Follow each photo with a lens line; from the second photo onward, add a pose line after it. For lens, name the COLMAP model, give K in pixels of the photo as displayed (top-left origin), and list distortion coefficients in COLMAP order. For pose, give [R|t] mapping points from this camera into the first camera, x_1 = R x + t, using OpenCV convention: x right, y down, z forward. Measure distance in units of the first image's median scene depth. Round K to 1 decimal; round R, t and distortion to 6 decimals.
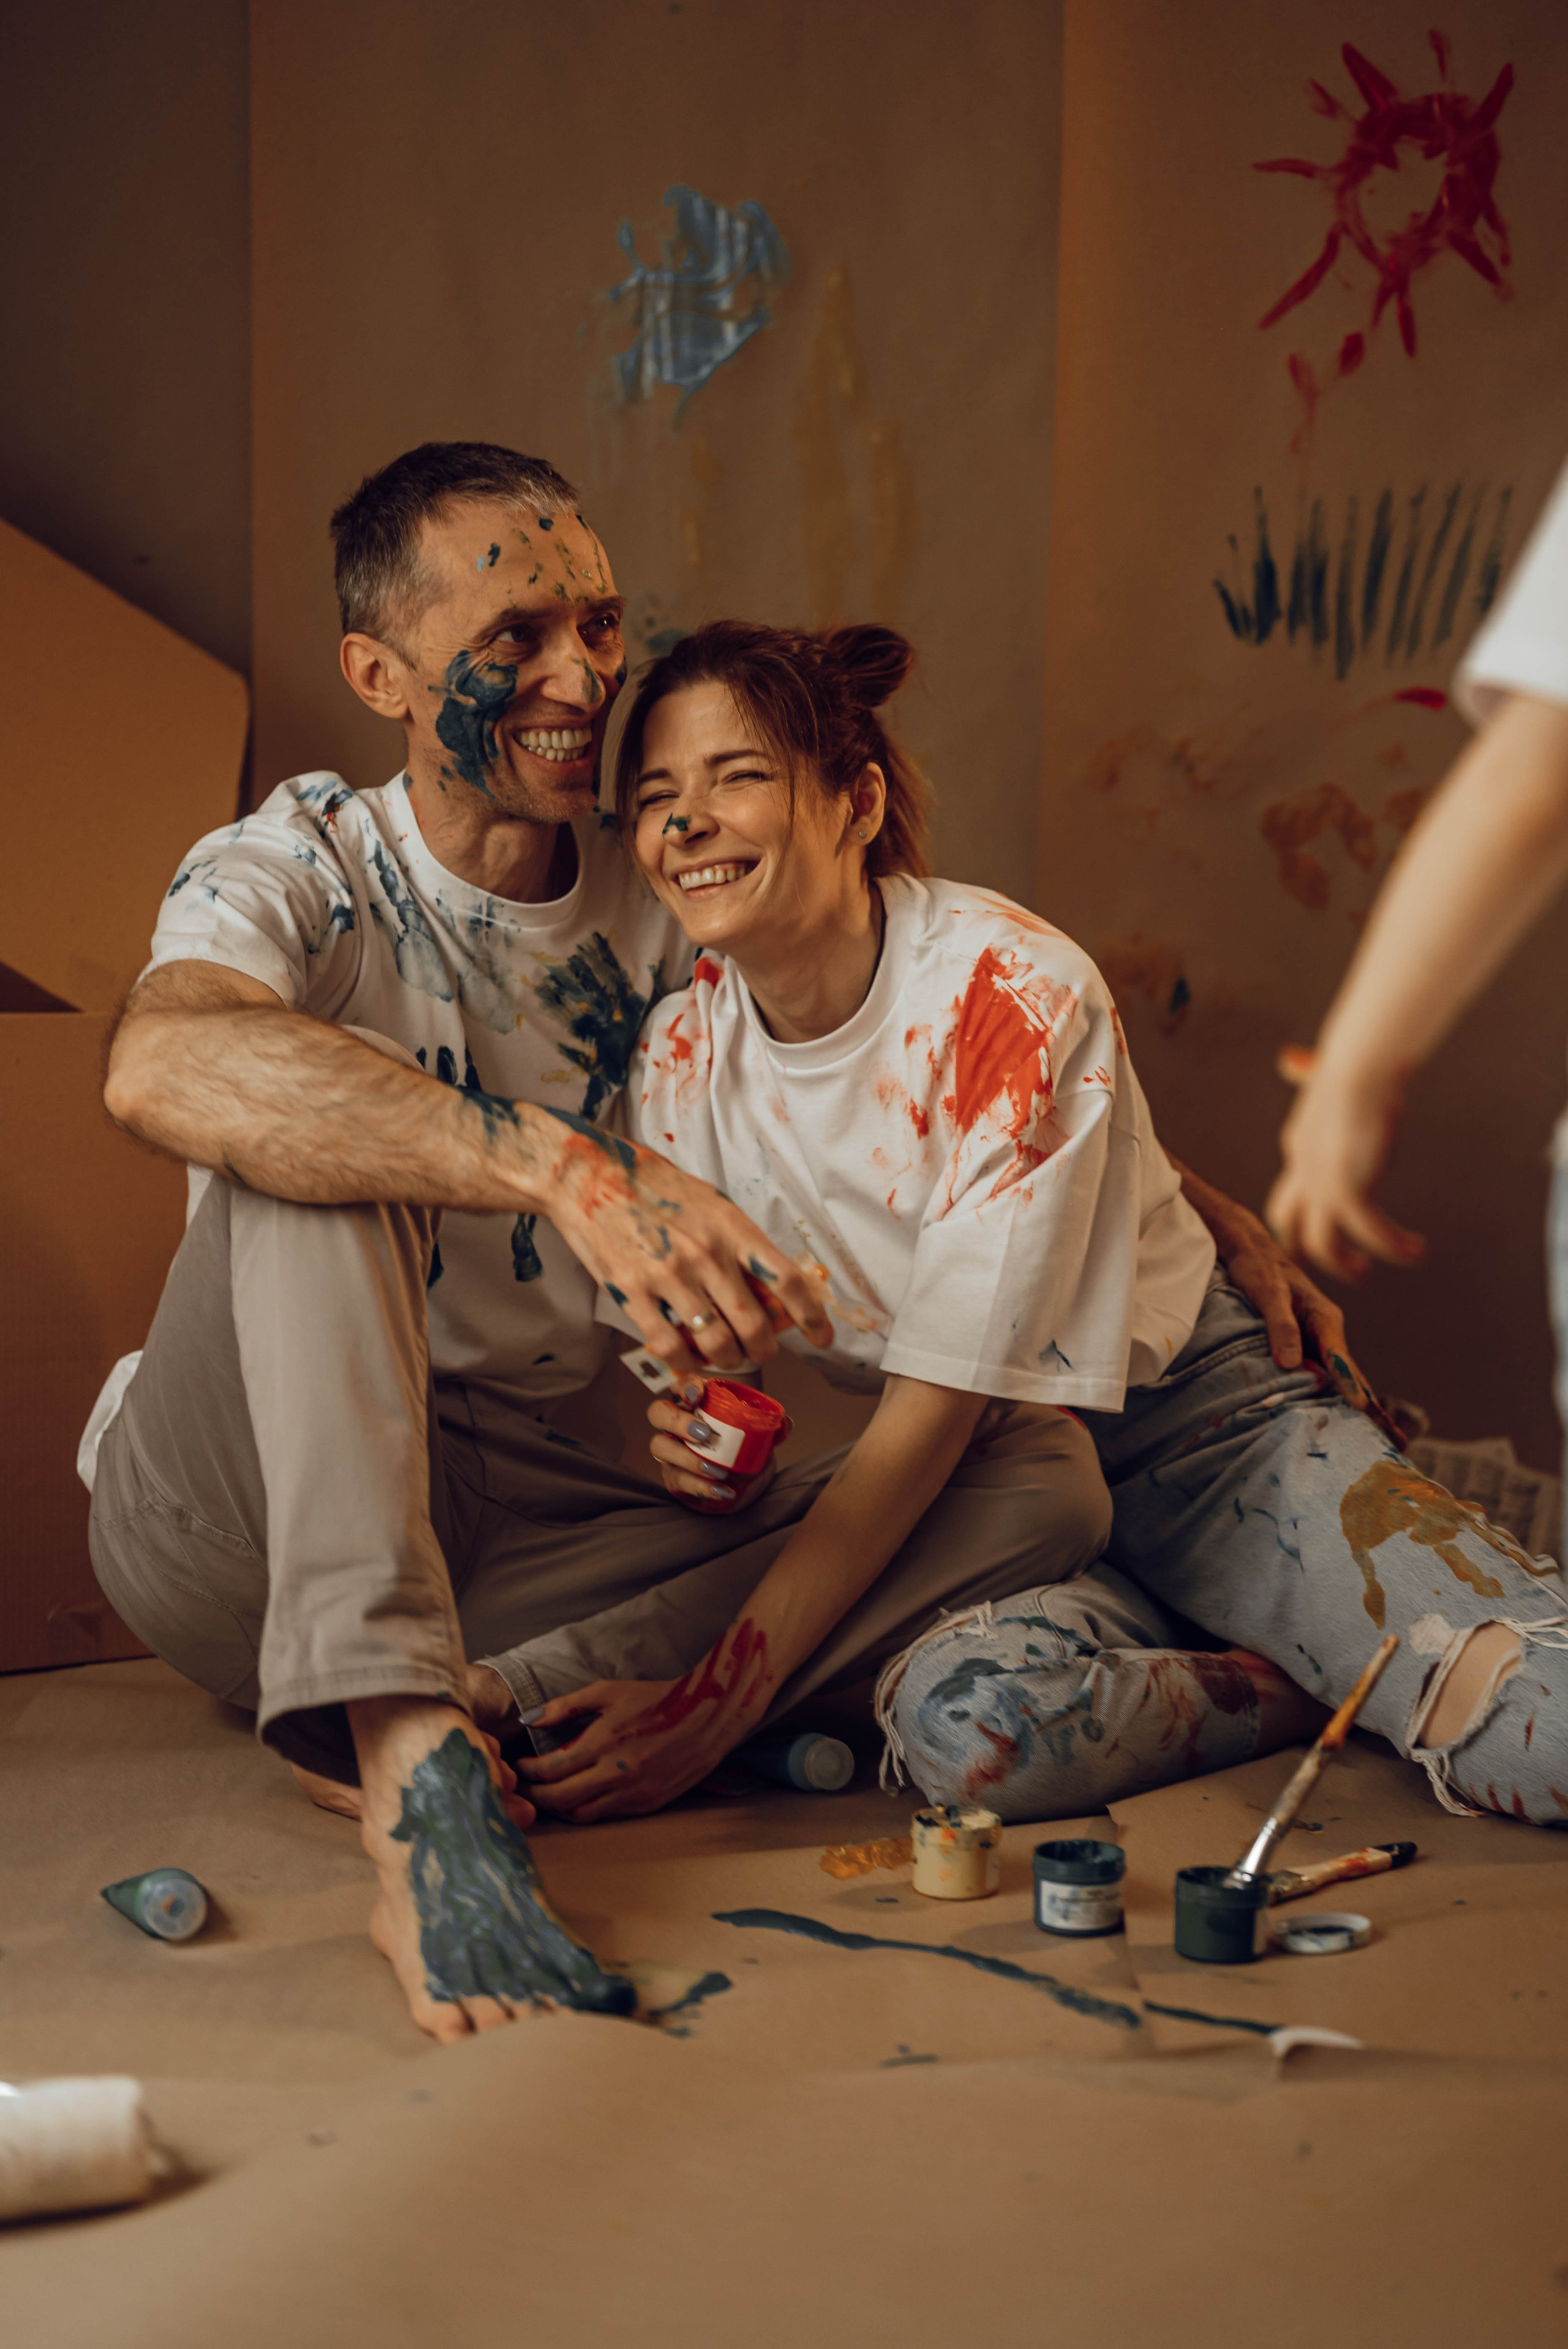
lens RADIAL K [[3331.8, 0, 841.3], [0, 3331.8, 1170.5], [0, 0, 1]] dist [0.000865, 0.017689]
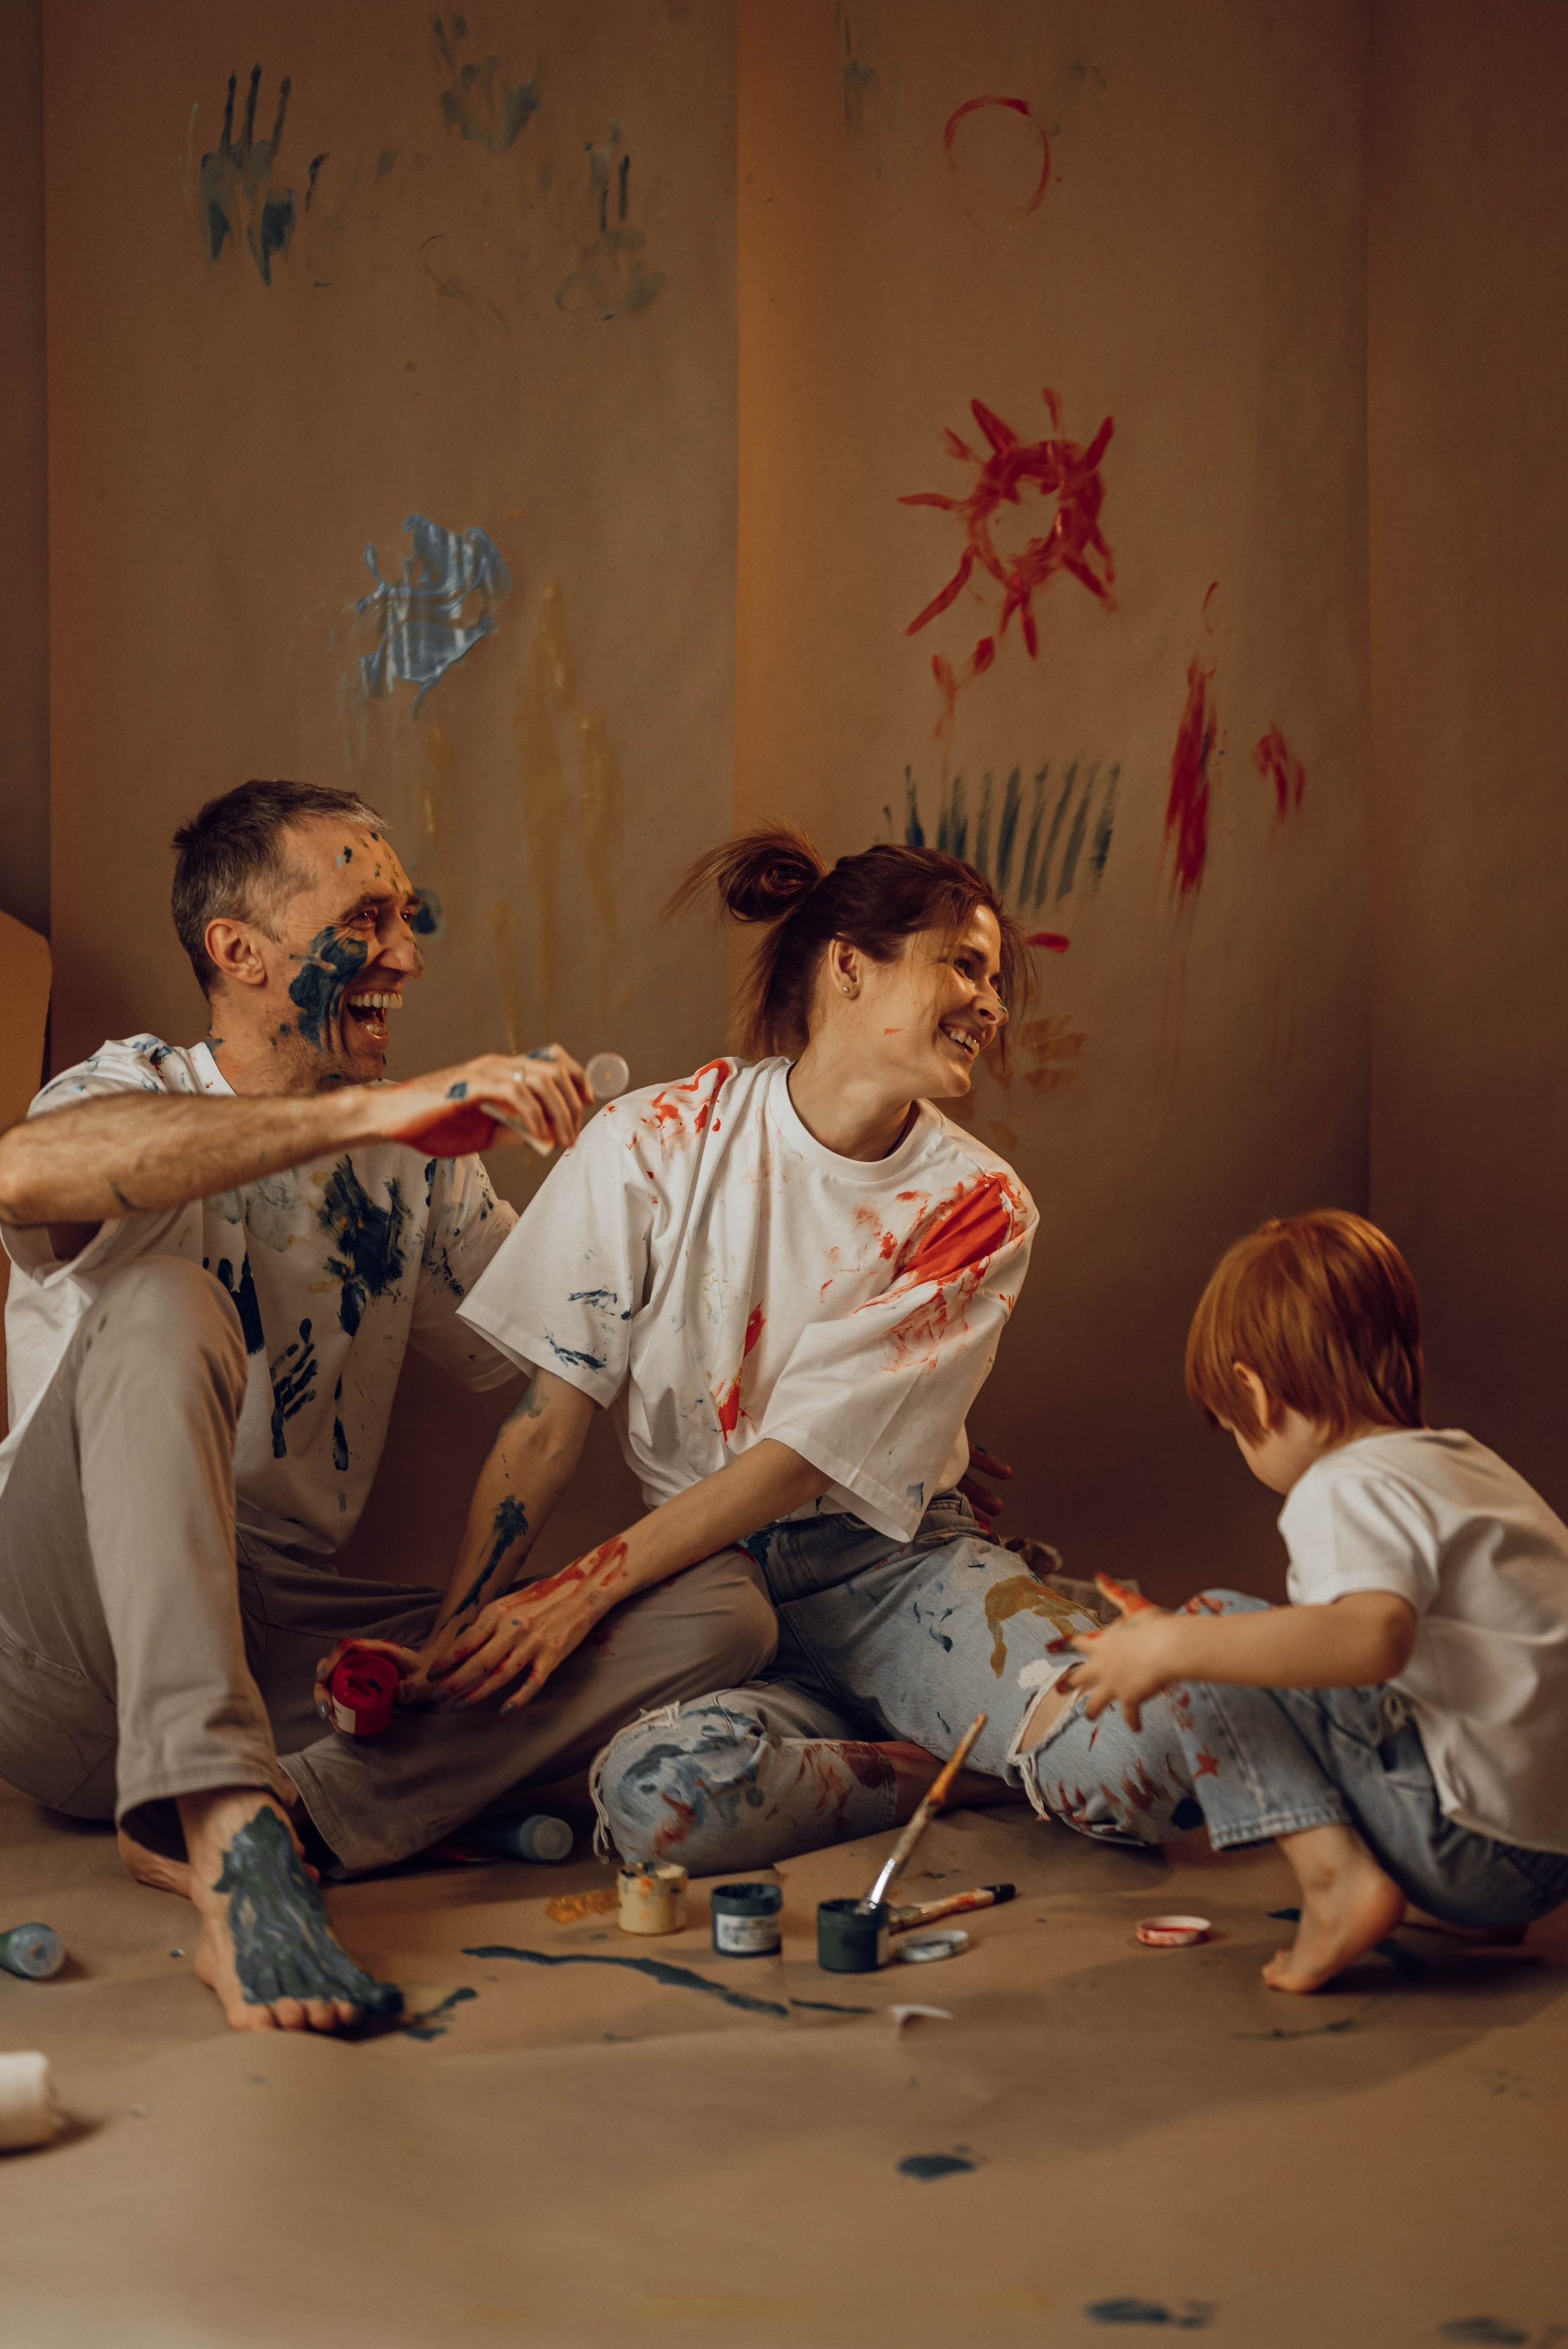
lens RADIAL K [[3332.2, 0, 841.3], [0, 3332.2, 1170.5], [0, 0, 1]] dist [0.000865, 0.017689]
pose [[0.996787, -0.012445, 0.079130, 0.005436], [0.015600, 0.999102, -0.039383, -0.014417], [-0.078569, 0.040491, 0.996086, -0.178751]]
